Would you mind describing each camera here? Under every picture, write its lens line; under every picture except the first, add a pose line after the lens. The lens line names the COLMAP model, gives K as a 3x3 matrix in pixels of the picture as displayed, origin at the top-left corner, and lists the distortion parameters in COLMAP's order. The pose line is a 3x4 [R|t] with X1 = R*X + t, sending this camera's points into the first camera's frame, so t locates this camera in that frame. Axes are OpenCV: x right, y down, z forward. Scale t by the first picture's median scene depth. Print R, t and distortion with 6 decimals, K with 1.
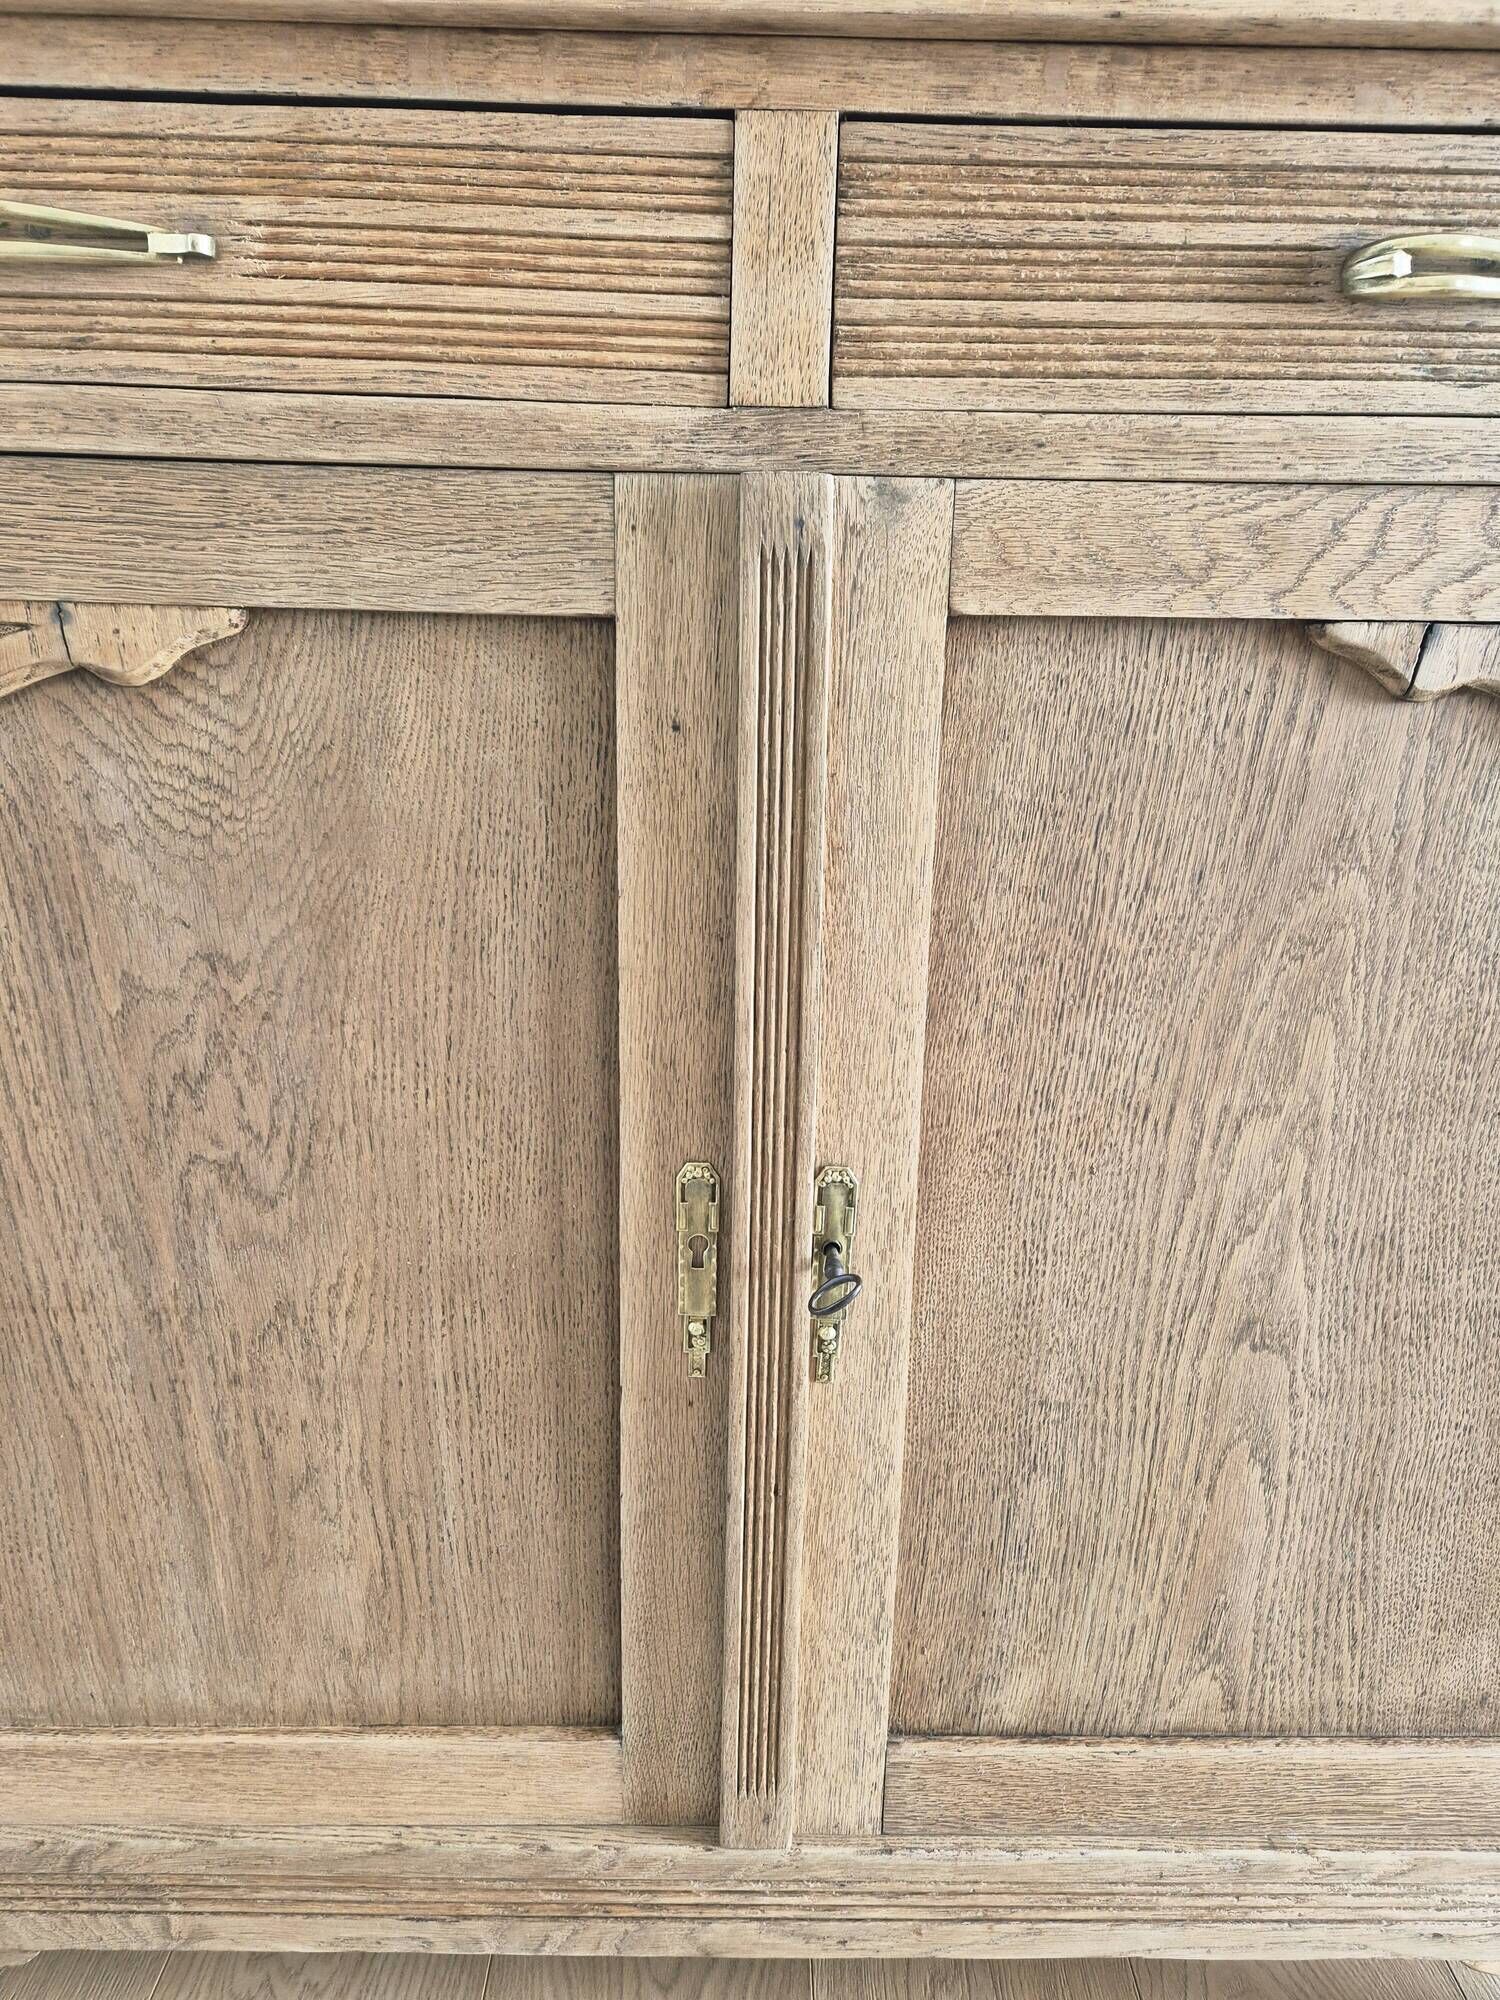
lens RADIAL K [[1589.3, 0, 753.6], [0, 1589.3, 1072.5], [0, 0, 1]] dist [0.052392, -0.057949]
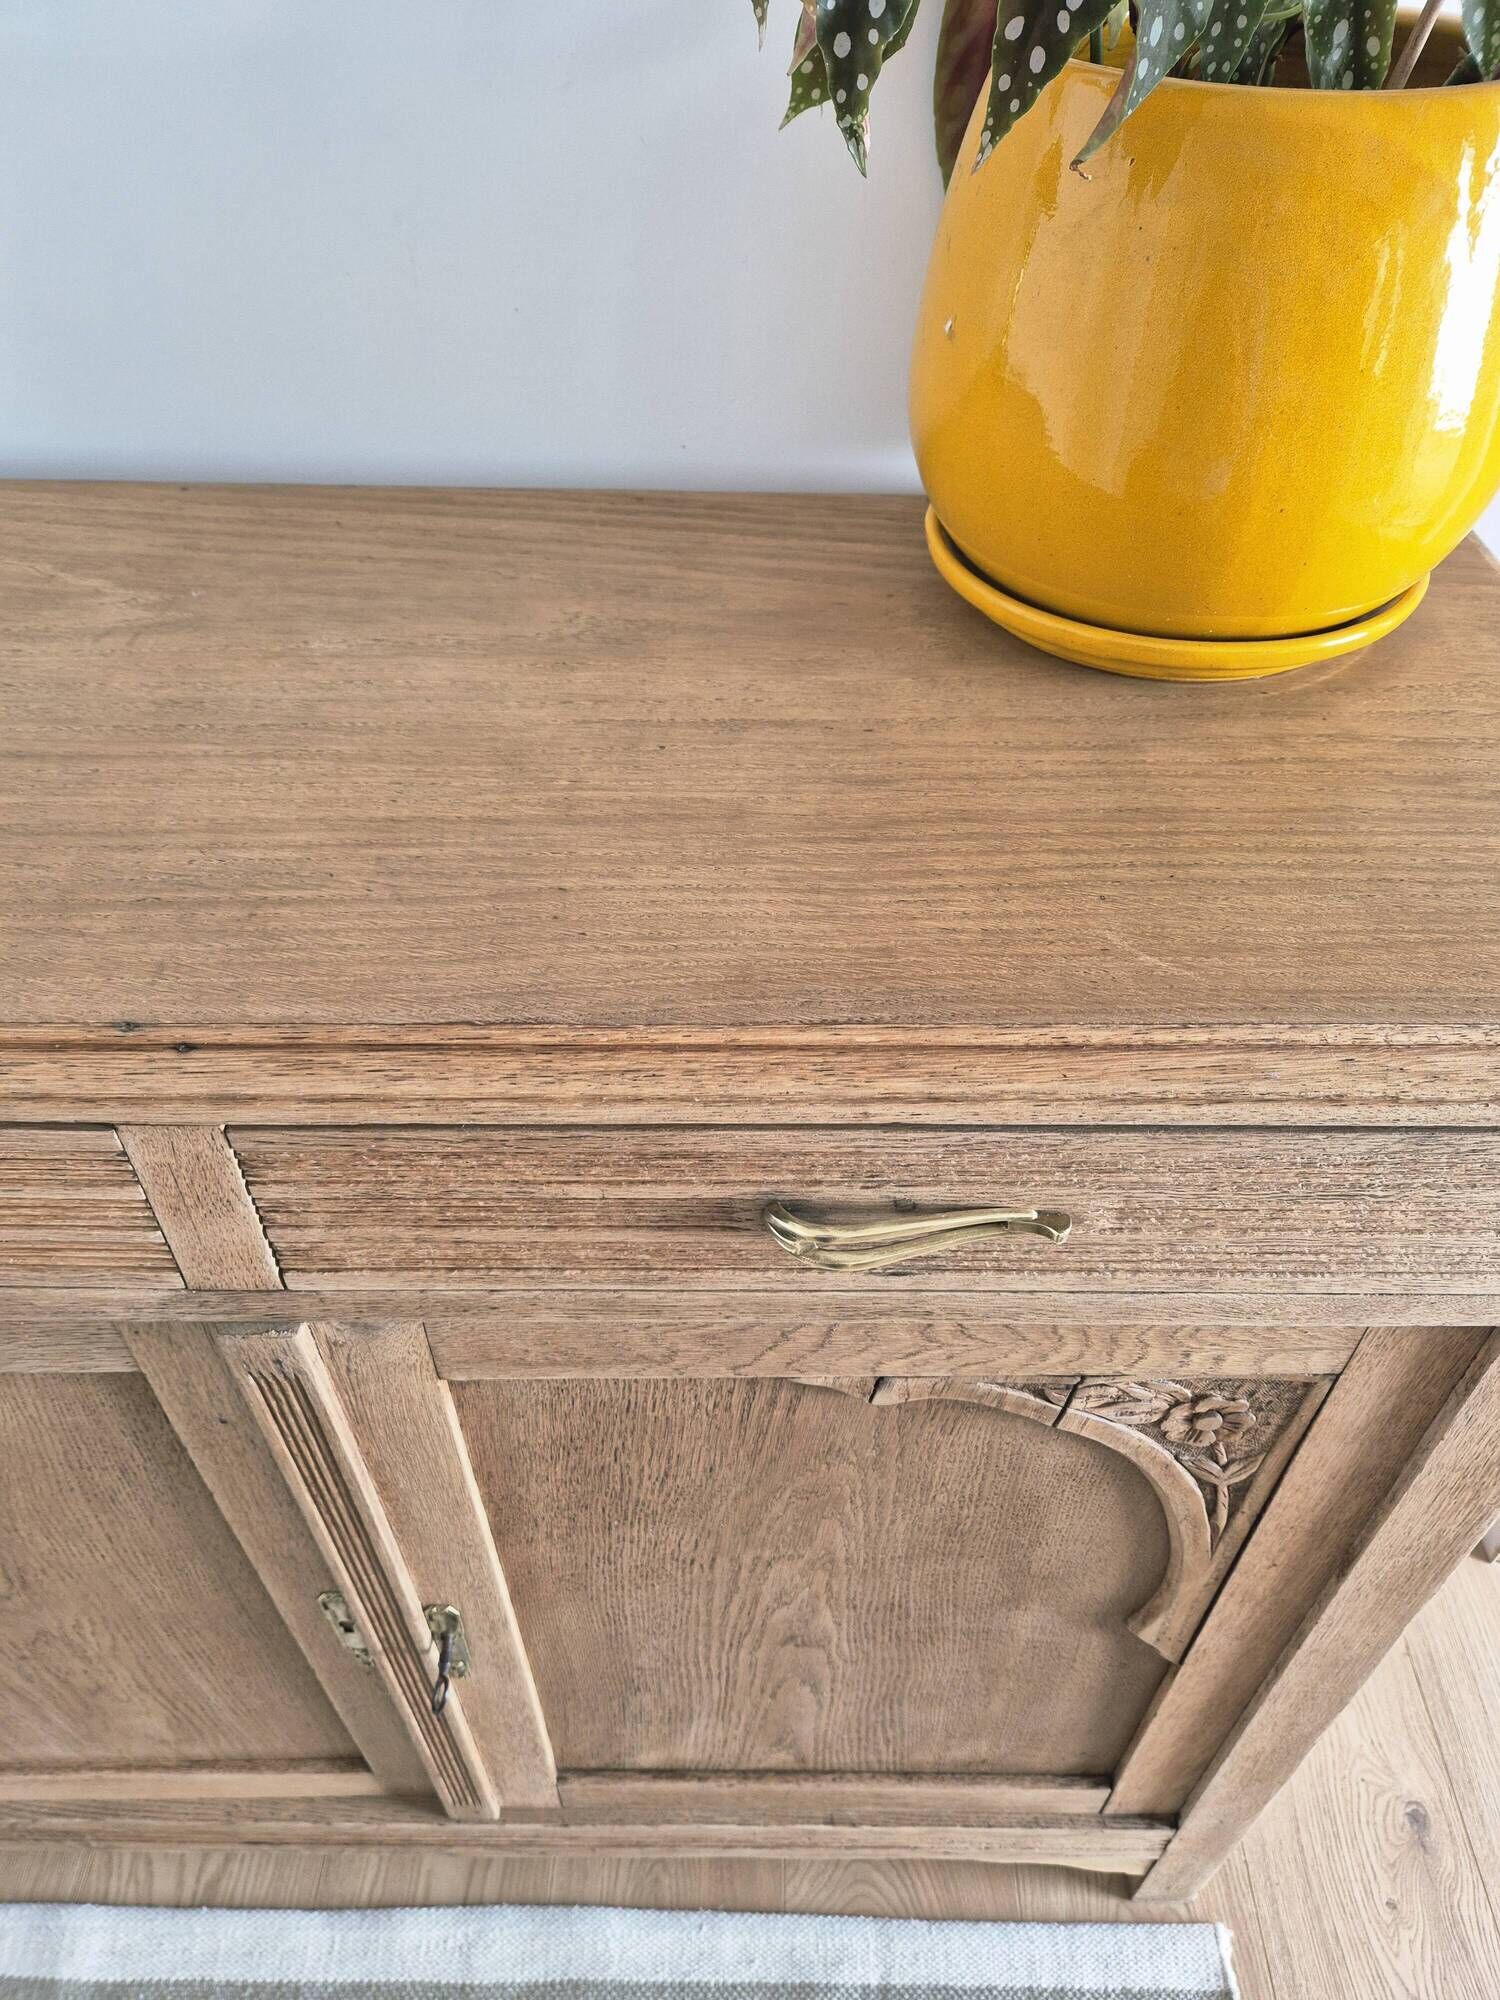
lens RADIAL K [[1356.4, 0, 753.8], [0, 1356.4, 1002.2], [0, 0, 1]] dist [0.071432, -0.075903]
pose [[0.999715, 0.004120, -0.023516, 0.322151], [0.006752, 0.895994, 0.444015, -0.843928], [0.022899, -0.444047, 0.895711, 0.249125]]
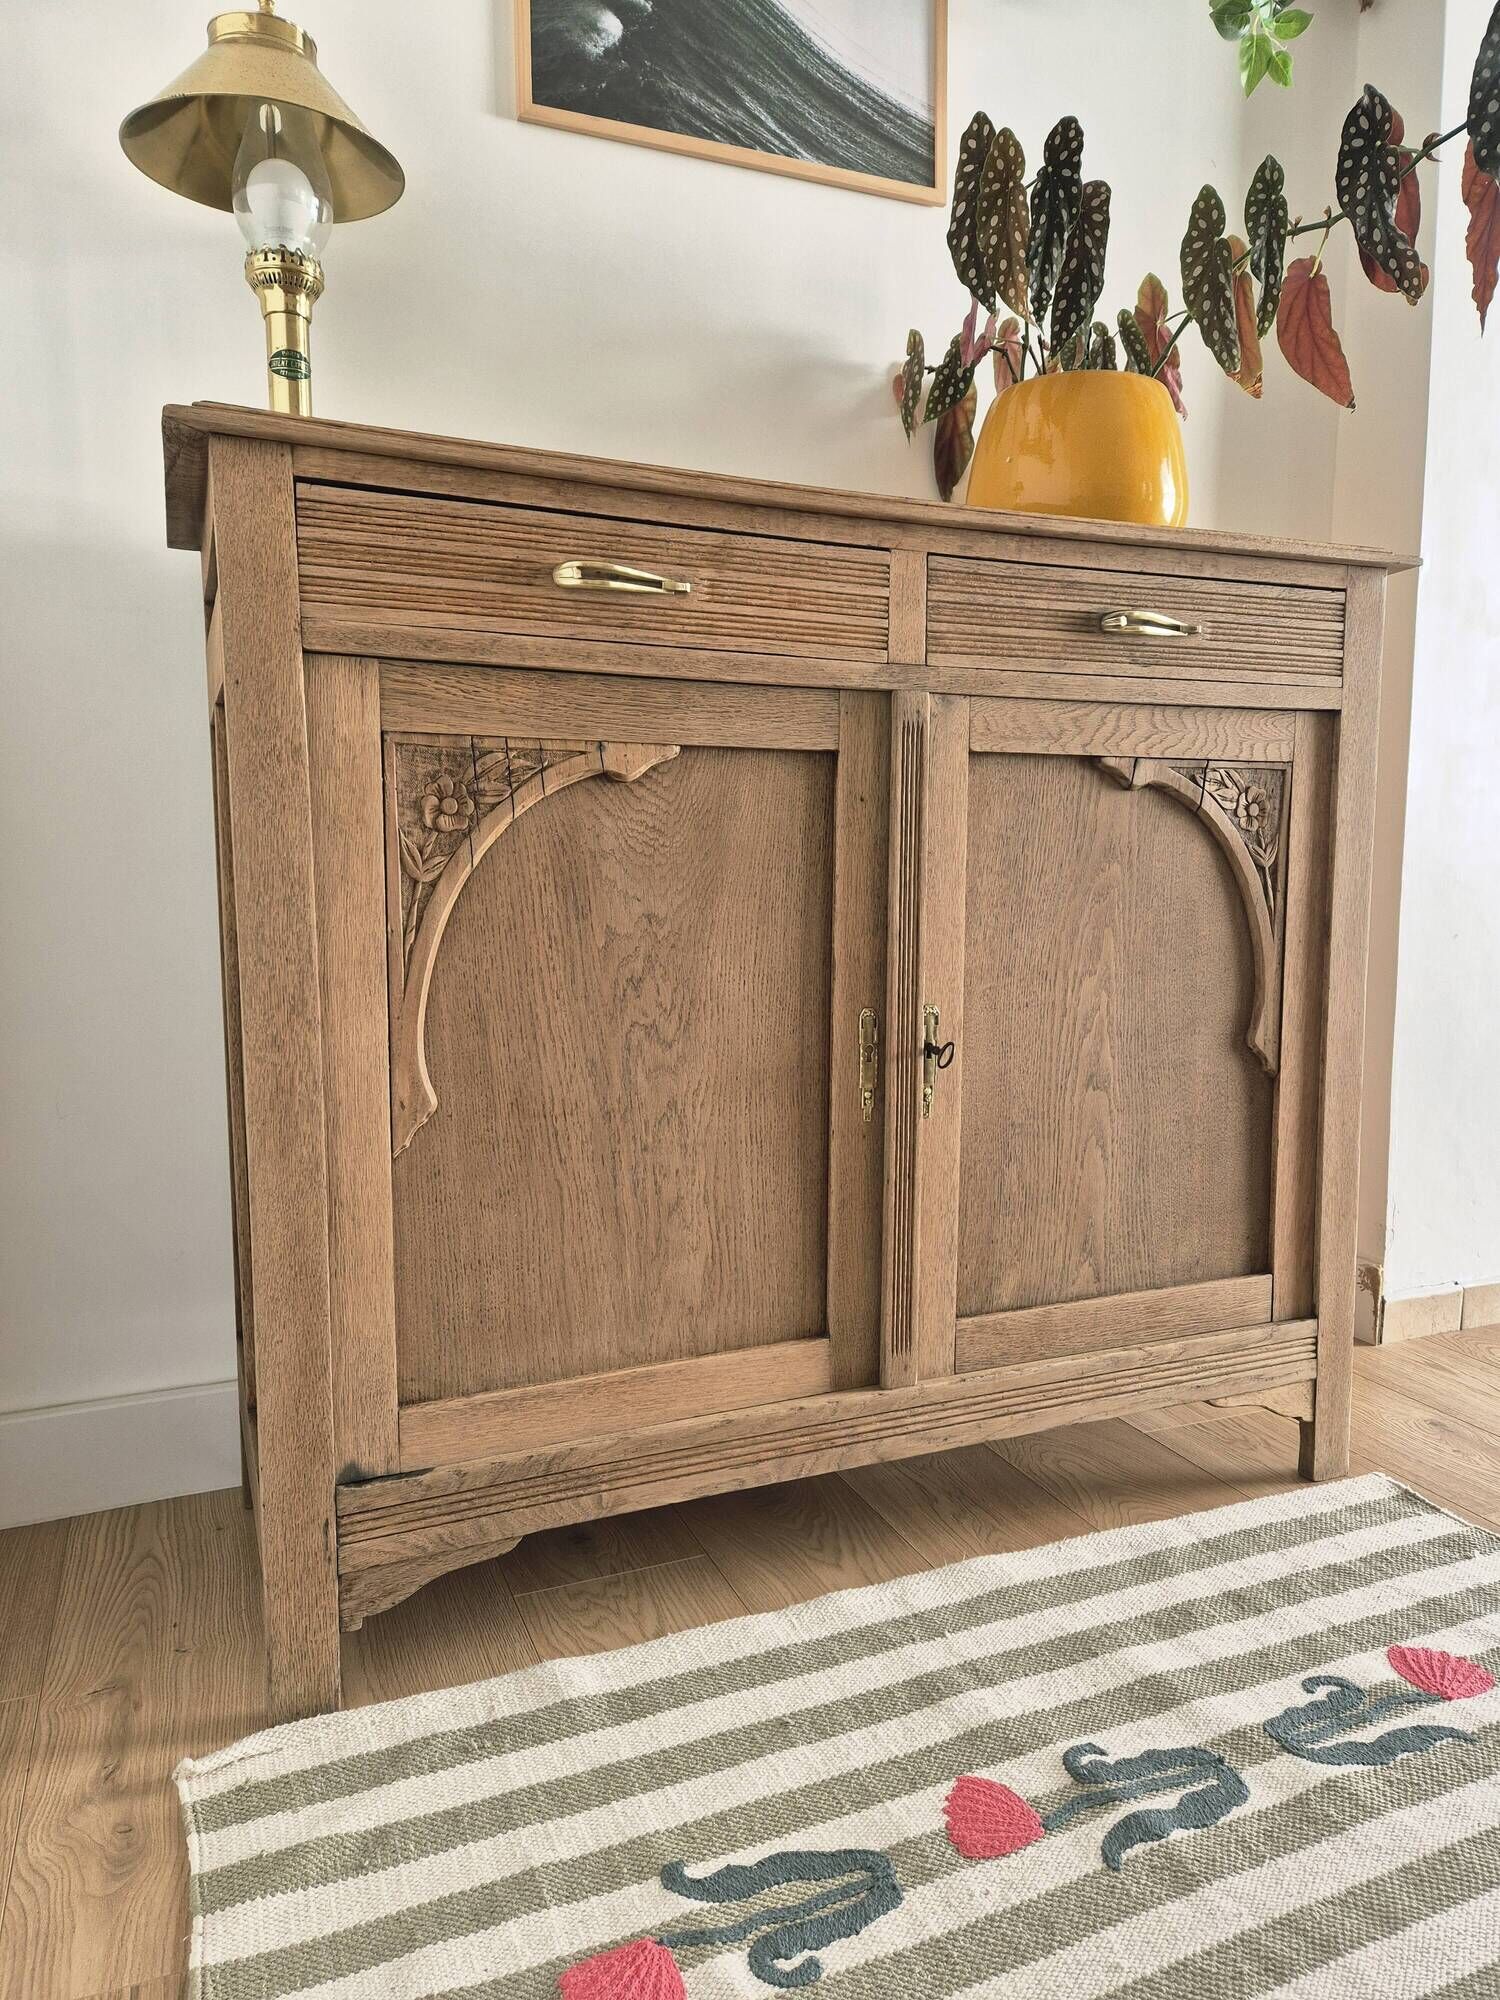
lens RADIAL K [[1332.4, 0, 761.1], [0, 1332.4, 1005.9], [0, 0, 1]] dist [0.089183, -0.080260]
pose [[0.923552, -0.059103, 0.378890, -0.828132], [0.130244, 0.977662, -0.164967, 0.323036], [-0.360676, 0.201704, 0.910620, -0.534280]]
